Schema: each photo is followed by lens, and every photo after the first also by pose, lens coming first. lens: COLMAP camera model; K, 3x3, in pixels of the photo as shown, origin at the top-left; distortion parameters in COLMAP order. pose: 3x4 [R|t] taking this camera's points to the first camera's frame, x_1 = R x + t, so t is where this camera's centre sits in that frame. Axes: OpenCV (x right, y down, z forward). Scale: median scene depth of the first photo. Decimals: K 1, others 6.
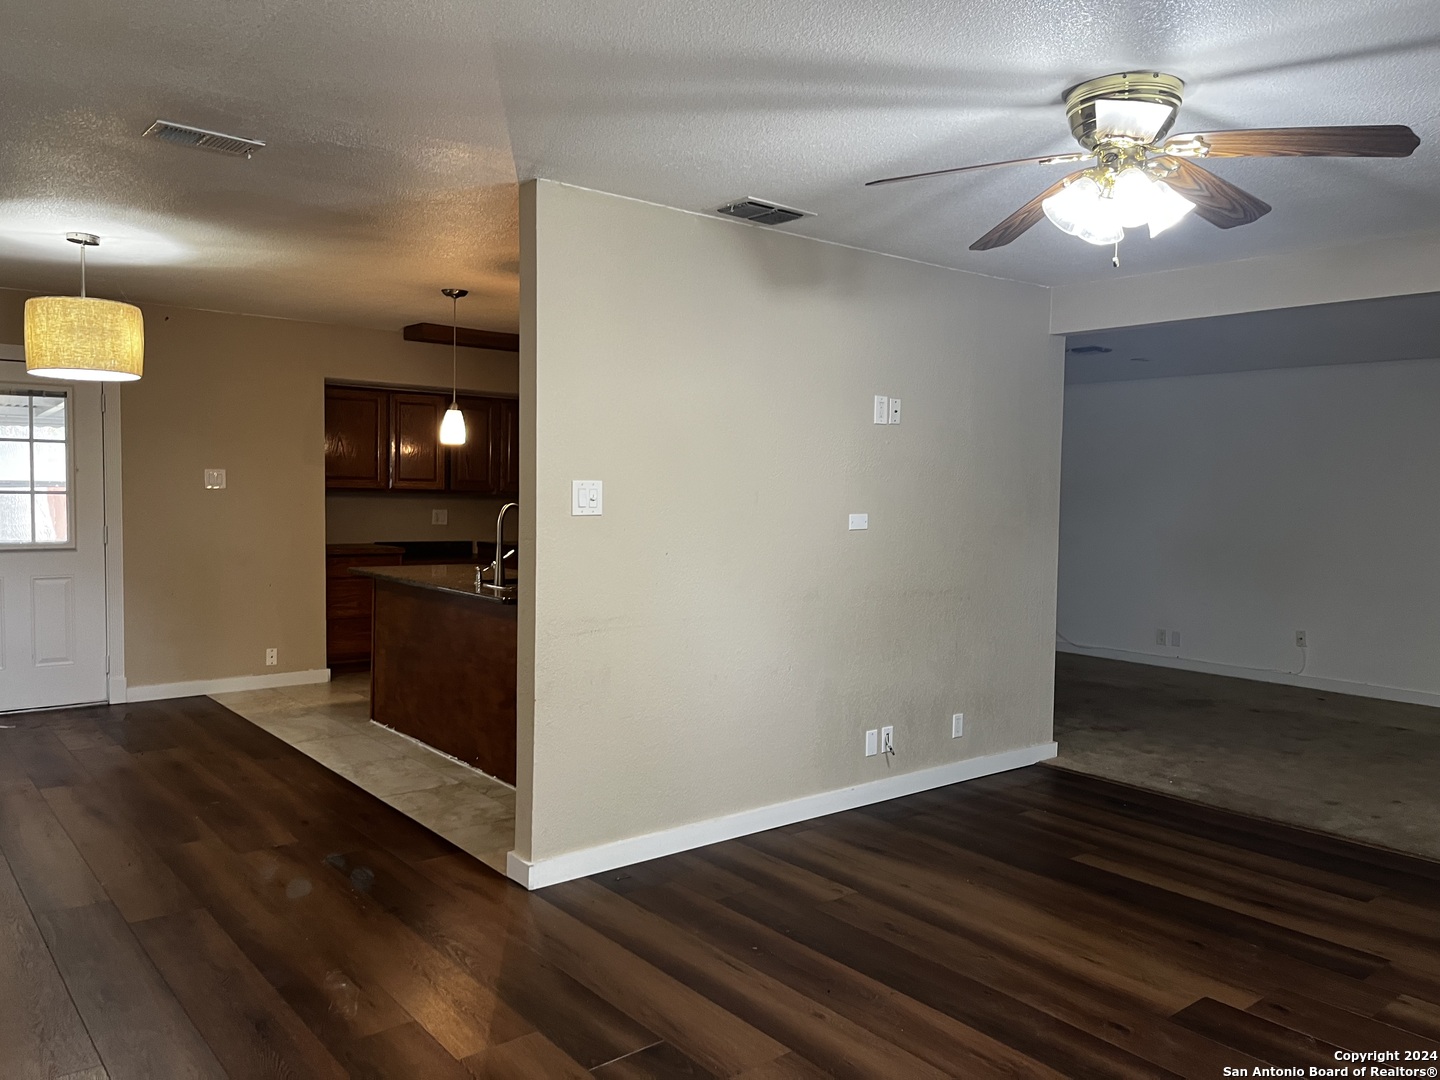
lens RADIAL K [[1093.0, 0, 719.3], [0, 1093.0, 547.2], [0, 0, 1]] dist [0.064304, -0.085972]
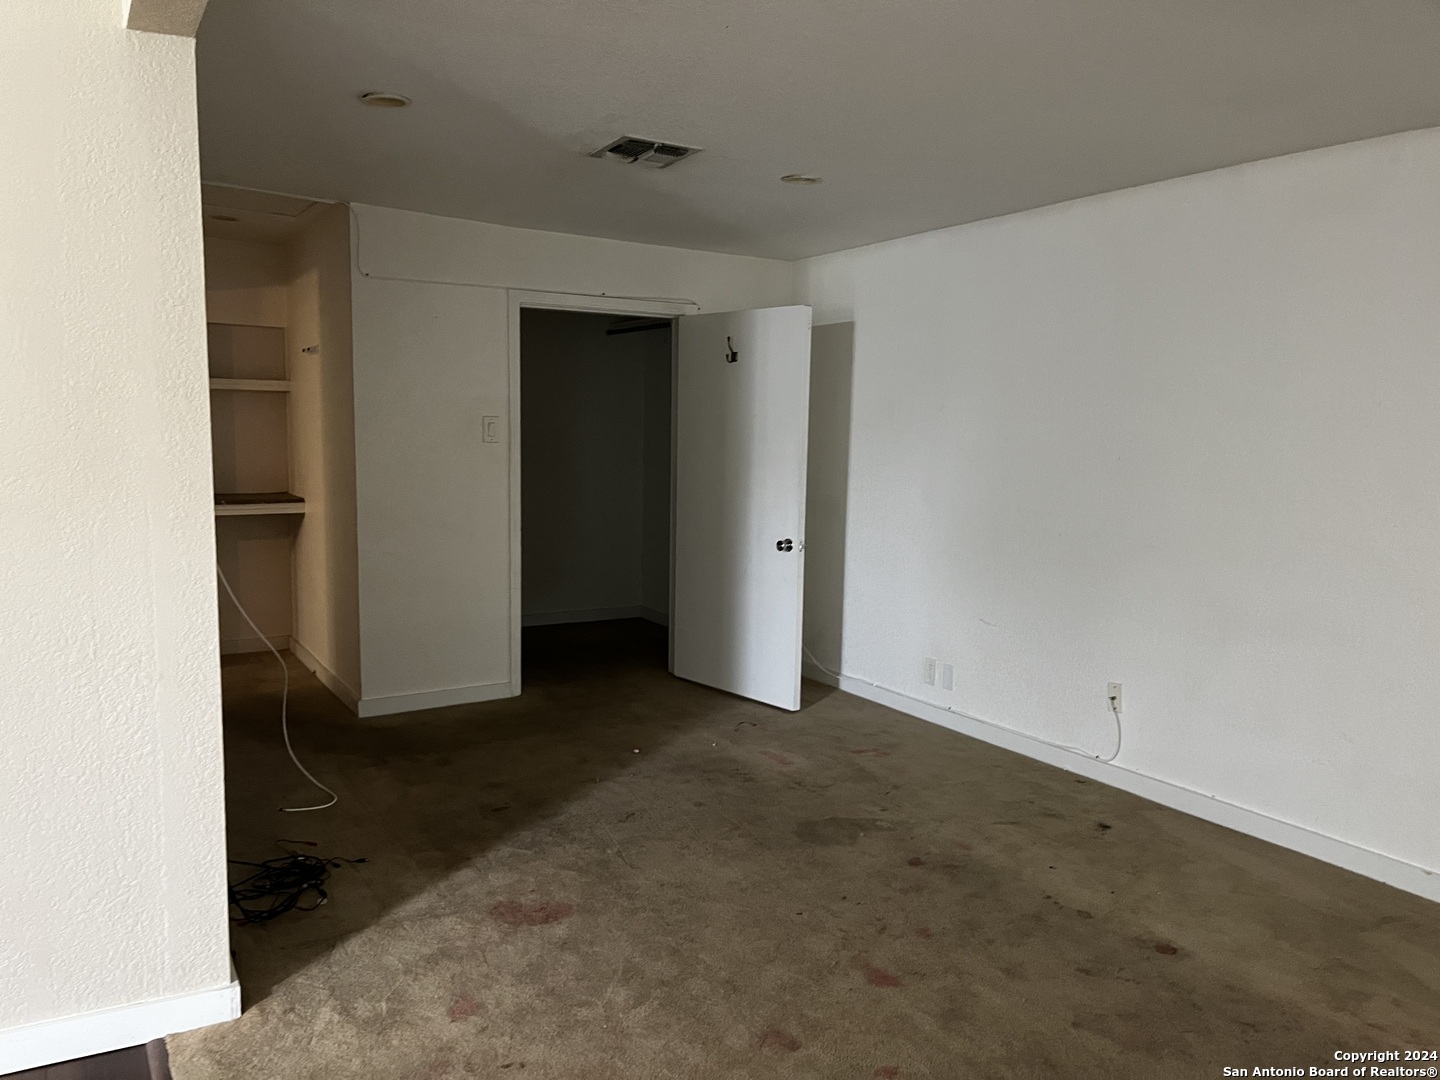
lens RADIAL K [[1093.0, 0, 710.7], [0, 1093.0, 541.0], [0, 0, 1]] dist [0.064304, -0.085972]
pose [[0.988434, 0.016575, -0.150742, 0.589416], [-0.008524, 0.998510, 0.053901, -0.034424], [0.151411, -0.051993, 0.987103, 0.618840]]
